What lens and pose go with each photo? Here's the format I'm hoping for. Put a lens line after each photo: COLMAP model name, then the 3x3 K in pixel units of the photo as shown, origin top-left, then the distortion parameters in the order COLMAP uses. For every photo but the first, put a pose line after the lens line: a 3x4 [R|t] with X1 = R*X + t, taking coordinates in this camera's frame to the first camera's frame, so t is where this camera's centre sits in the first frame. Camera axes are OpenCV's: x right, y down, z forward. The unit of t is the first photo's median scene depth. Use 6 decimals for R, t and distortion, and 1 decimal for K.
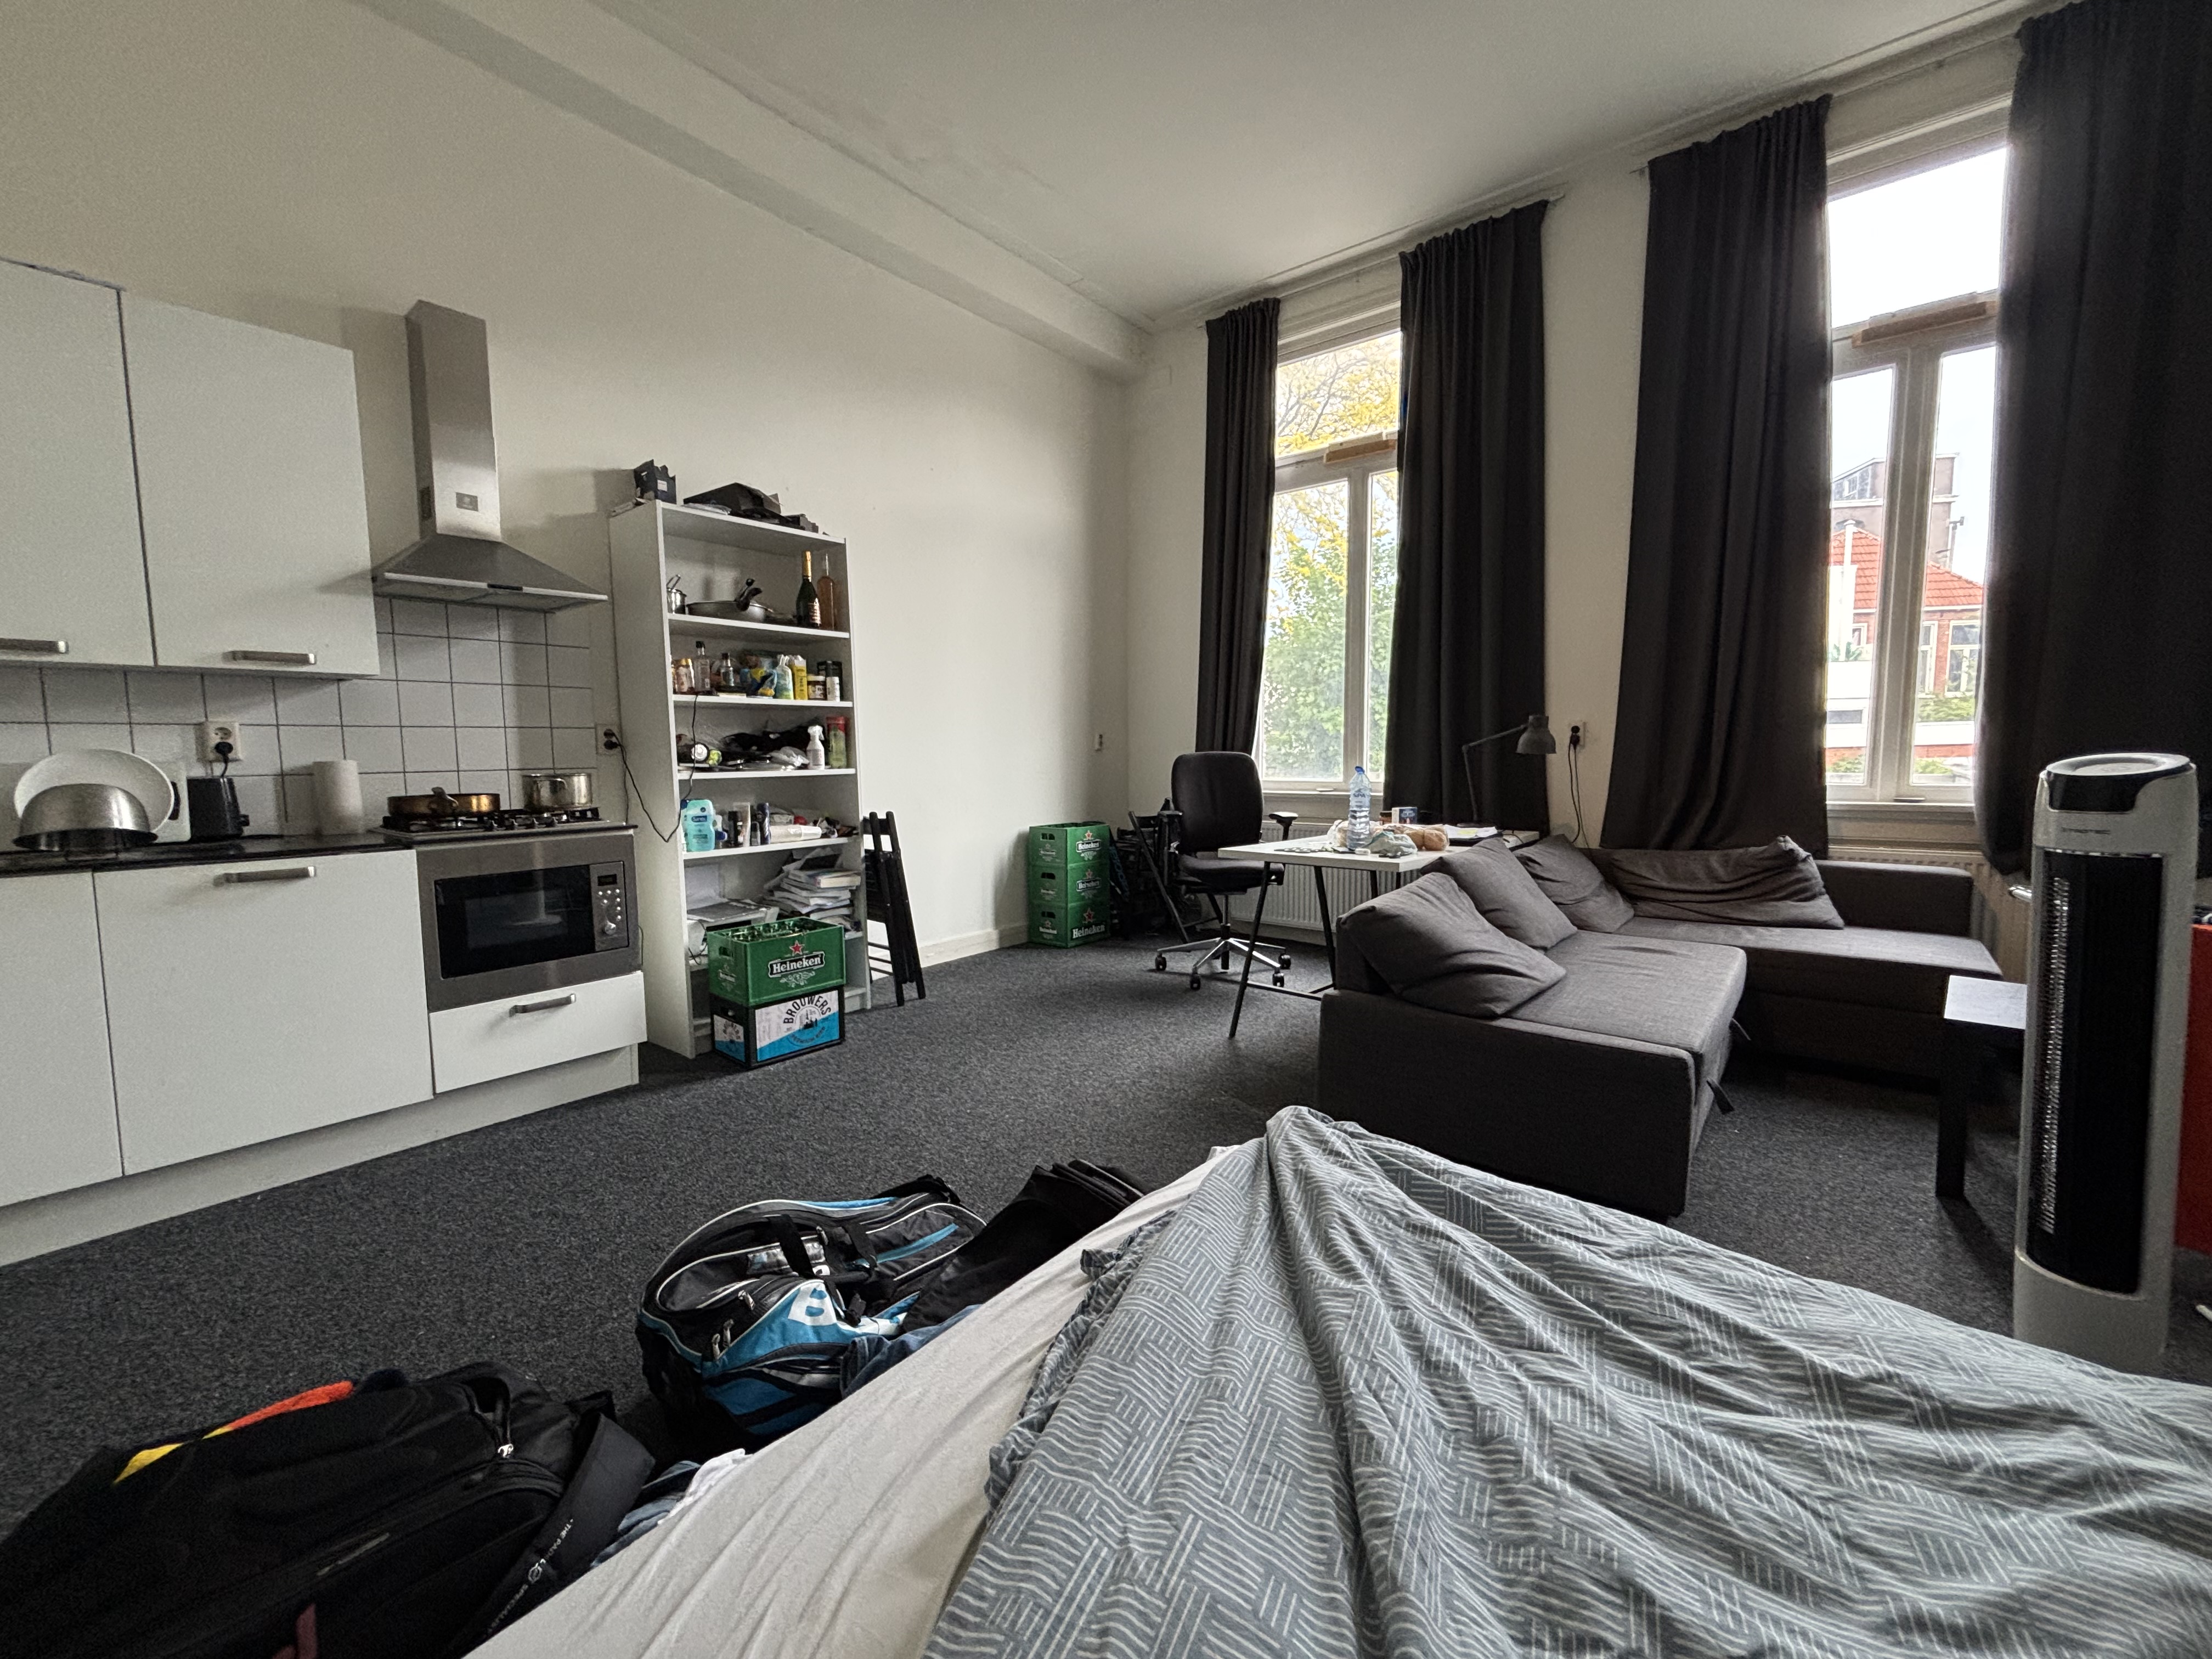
lens RADIAL K [[888.2, 0, 1099.4], [0, 888.2, 828.8], [0, 0, 1]] dist [-0.002120, -0.000142]
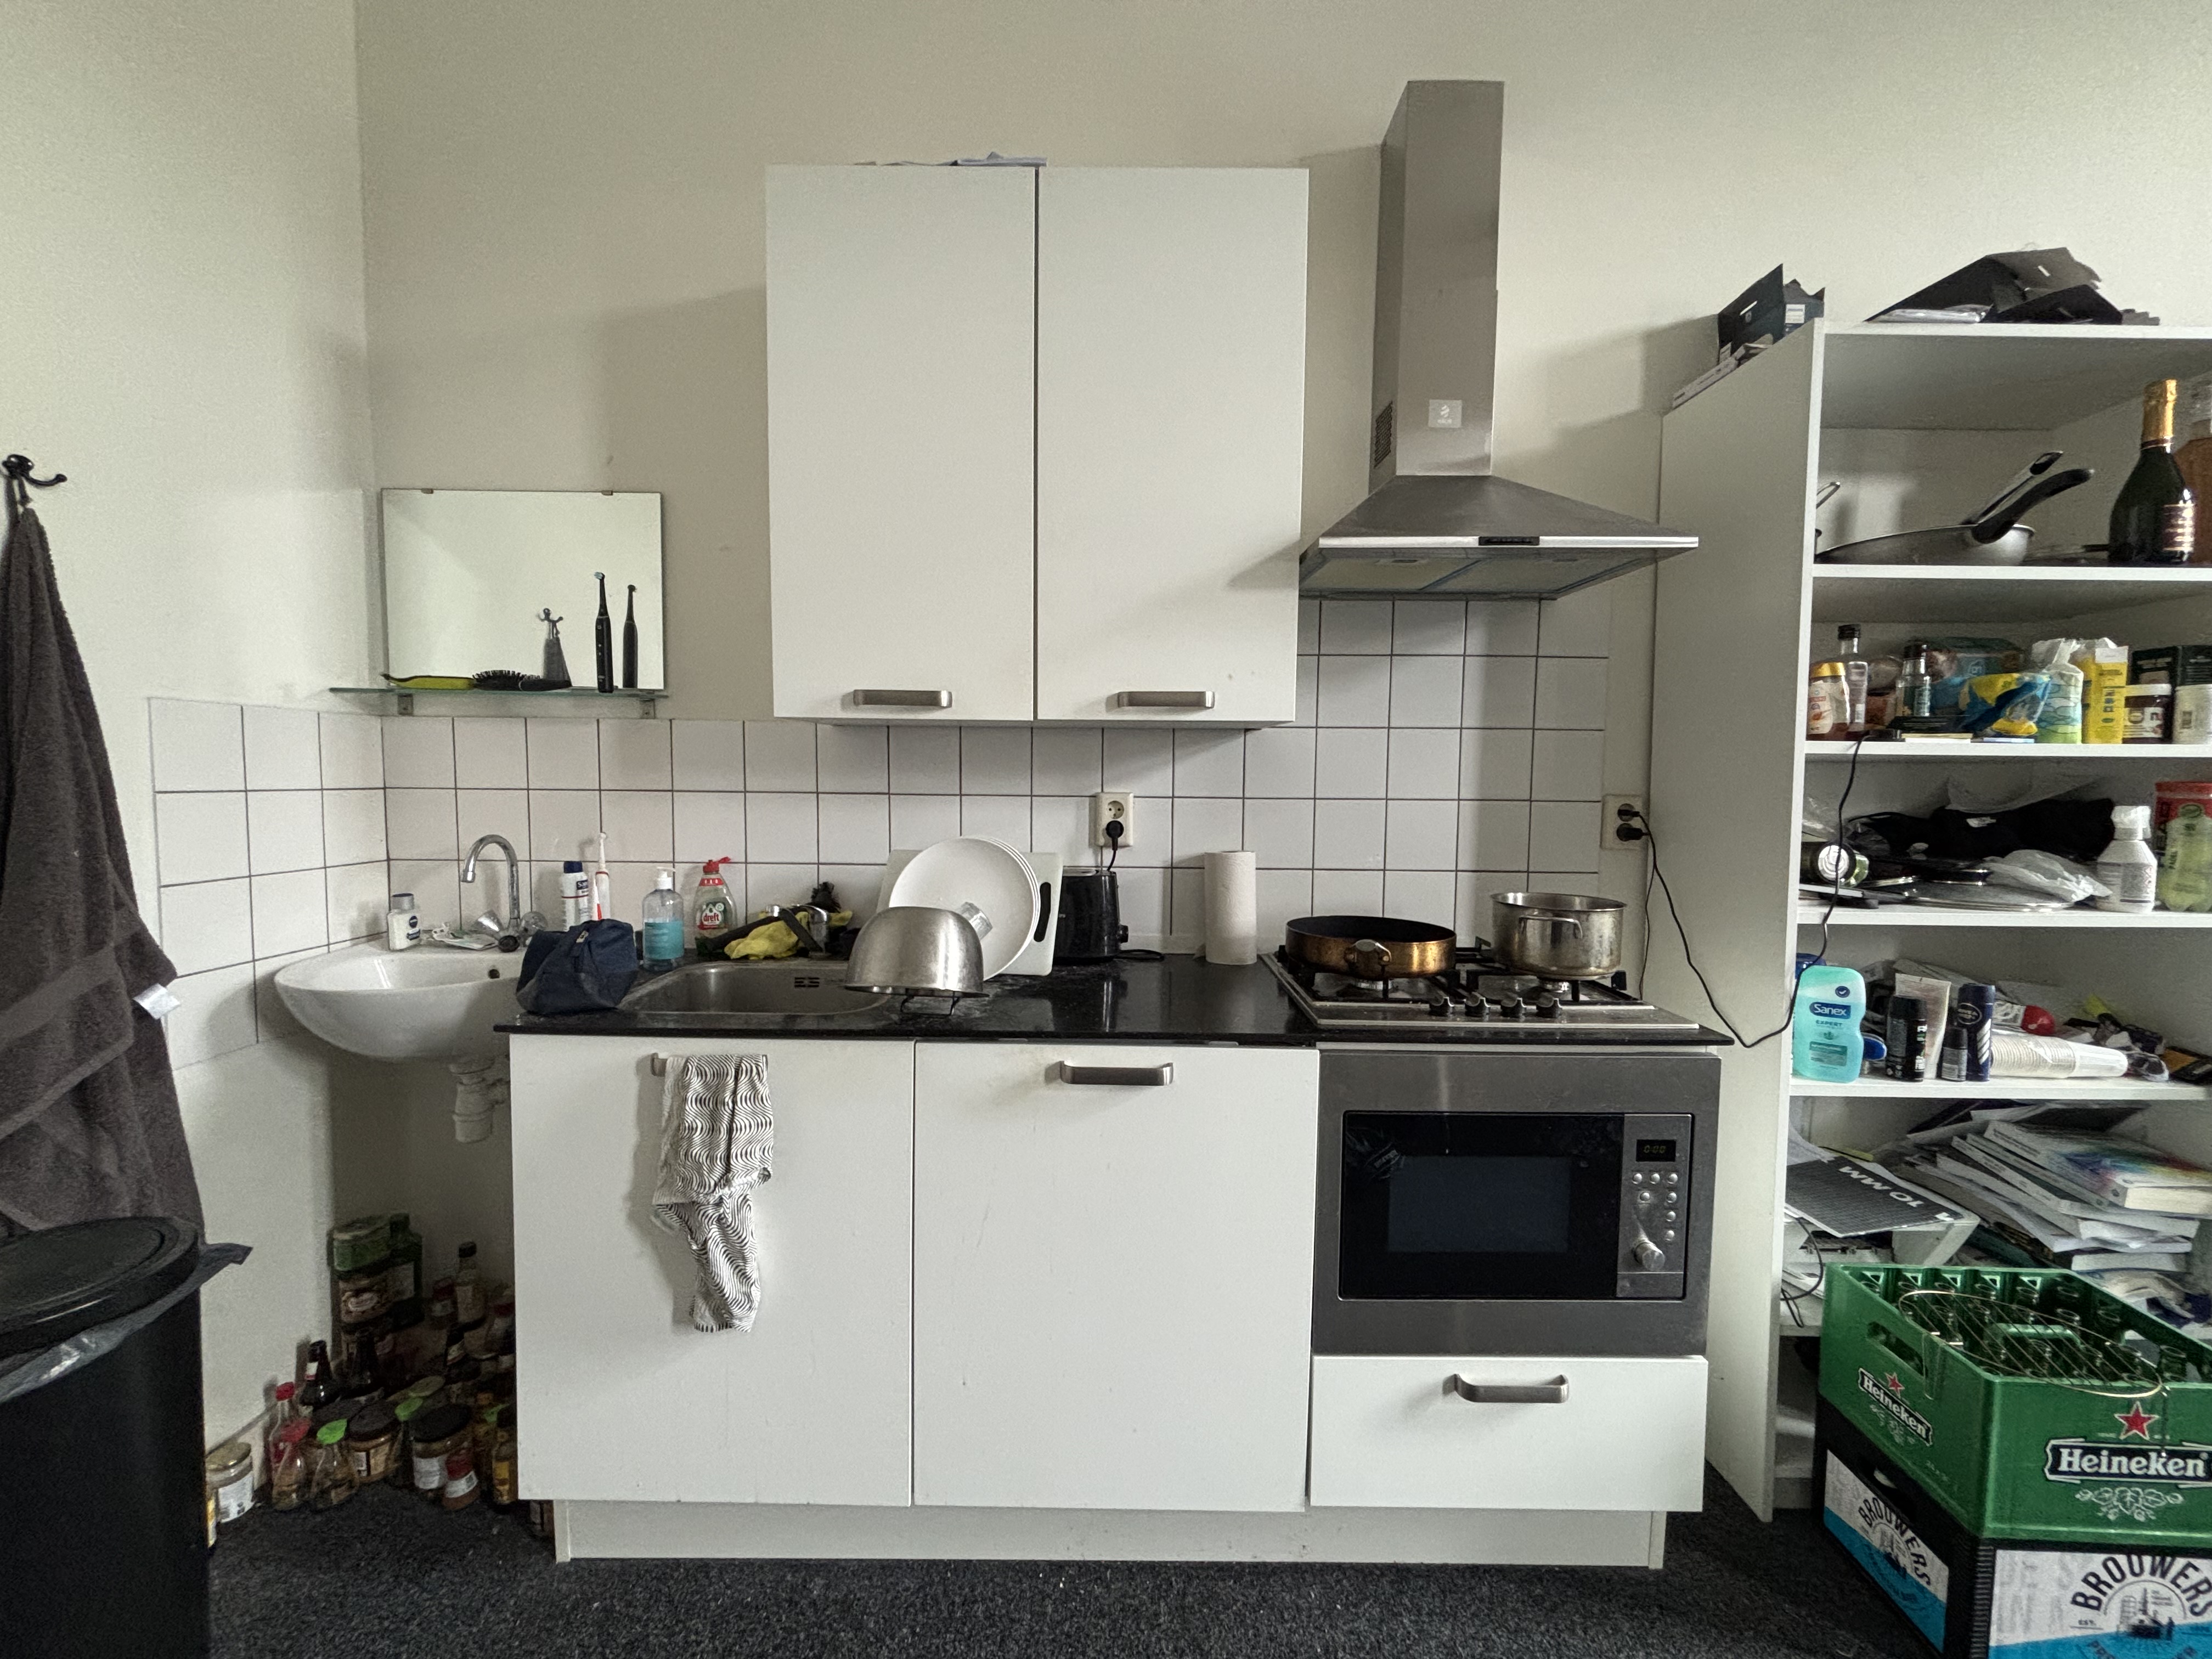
lens RADIAL K [[894.9, 0, 1106.0], [0, 894.9, 829.5], [0, 0, 1]] dist [0.002711, -0.000210]
pose [[0.633017, 0.064247, -0.771467, -0.337655], [-0.086750, 0.996161, 0.011778, -0.077097], [0.769262, 0.059469, 0.636160, 0.415714]]
